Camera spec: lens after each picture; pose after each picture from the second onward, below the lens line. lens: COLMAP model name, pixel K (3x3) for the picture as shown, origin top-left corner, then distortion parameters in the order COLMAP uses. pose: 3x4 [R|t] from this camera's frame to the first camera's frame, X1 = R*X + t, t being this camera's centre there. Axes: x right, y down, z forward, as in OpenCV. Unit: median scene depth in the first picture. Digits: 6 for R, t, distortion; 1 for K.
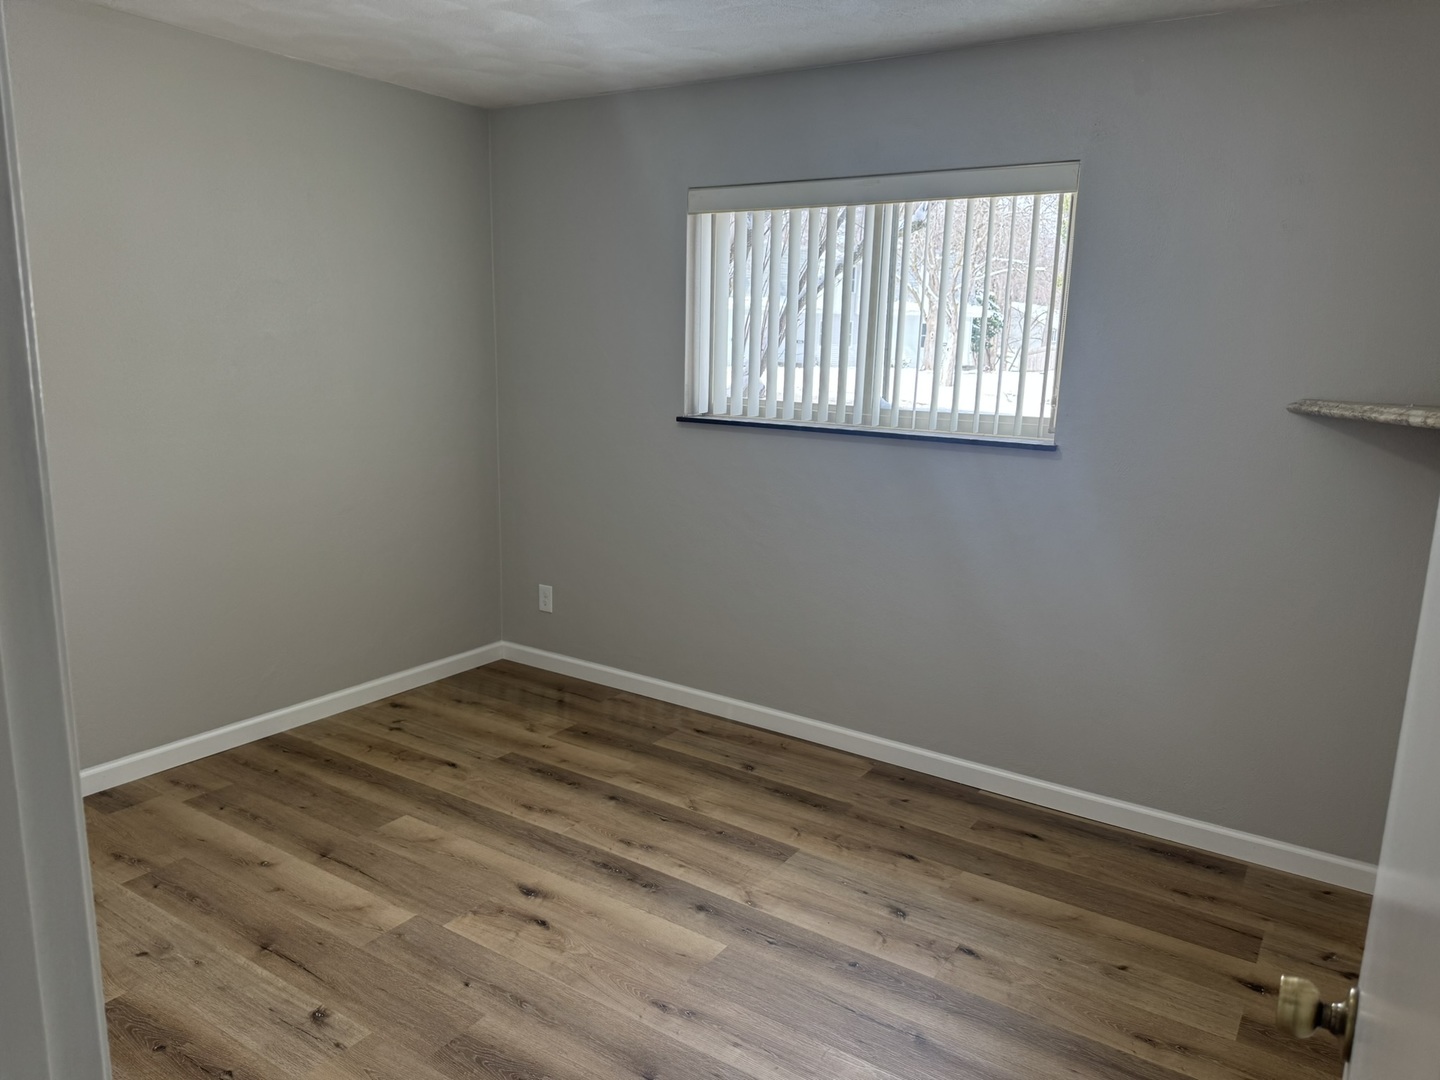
lens RADIAL K [[1012.0, 0, 719.0], [0, 1012.0, 543.8], [0, 0, 1]] dist [0.012194, -0.010191]
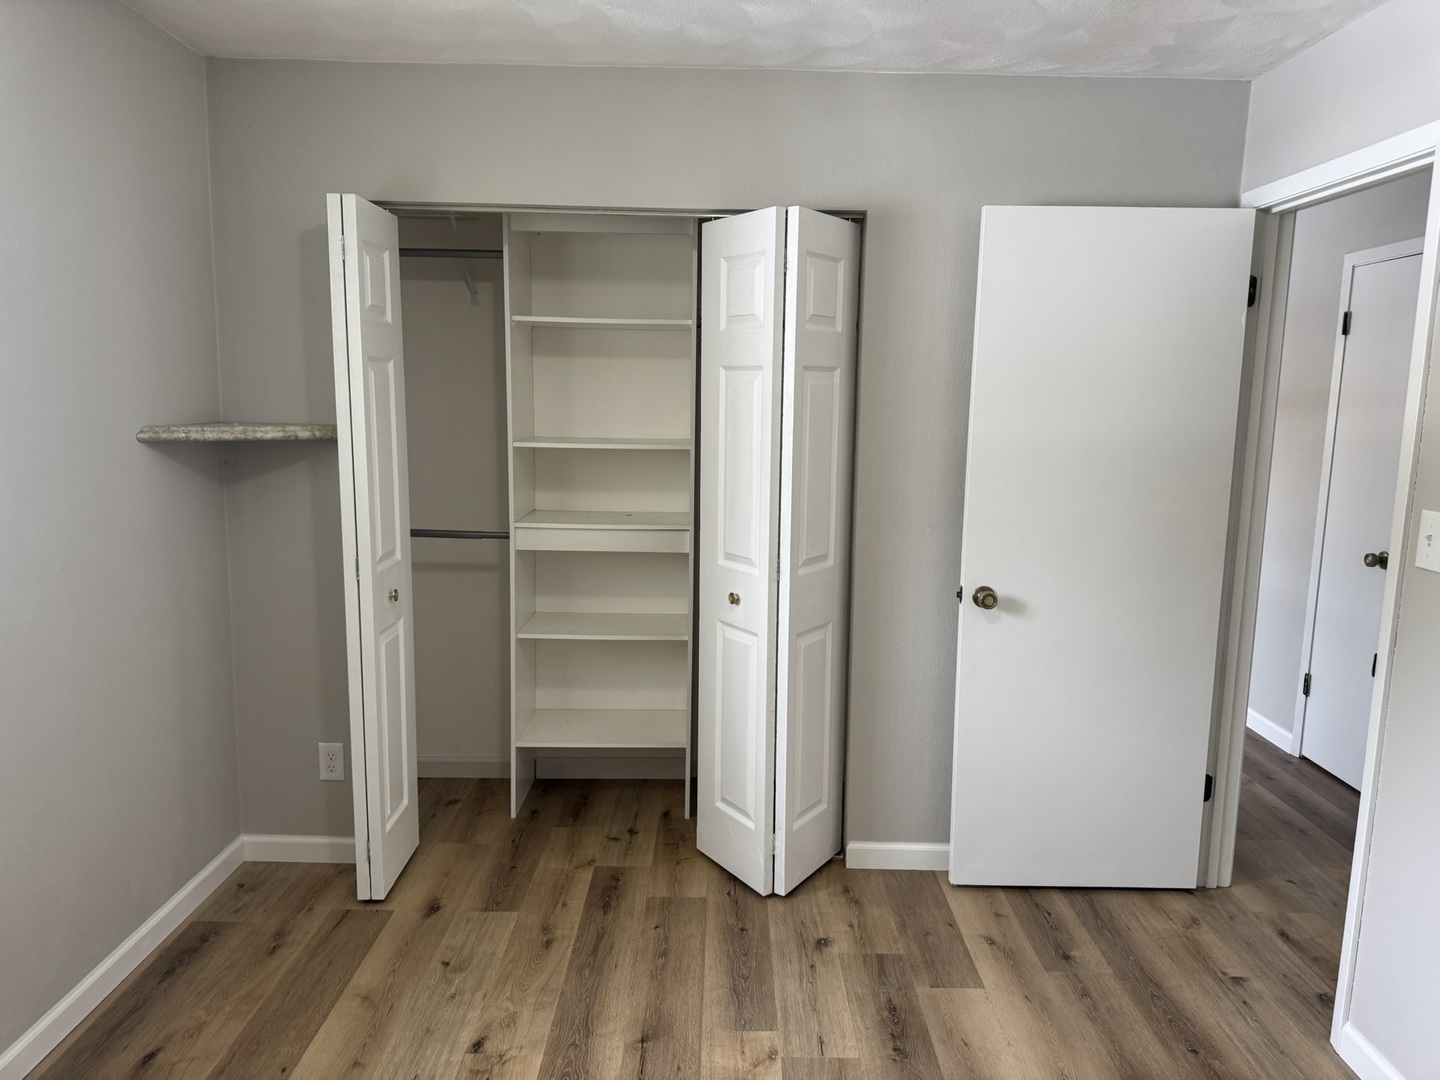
lens RADIAL K [[1012.0, 0, 725.2], [0, 1012.0, 535.2], [0, 0, 1]] dist [0.012194, -0.010191]
pose [[-0.541363, -0.150816, 0.827152, -0.533316], [0.143924, 0.952638, 0.267893, -0.233209], [-0.828379, 0.264074, -0.494017, 1.100771]]
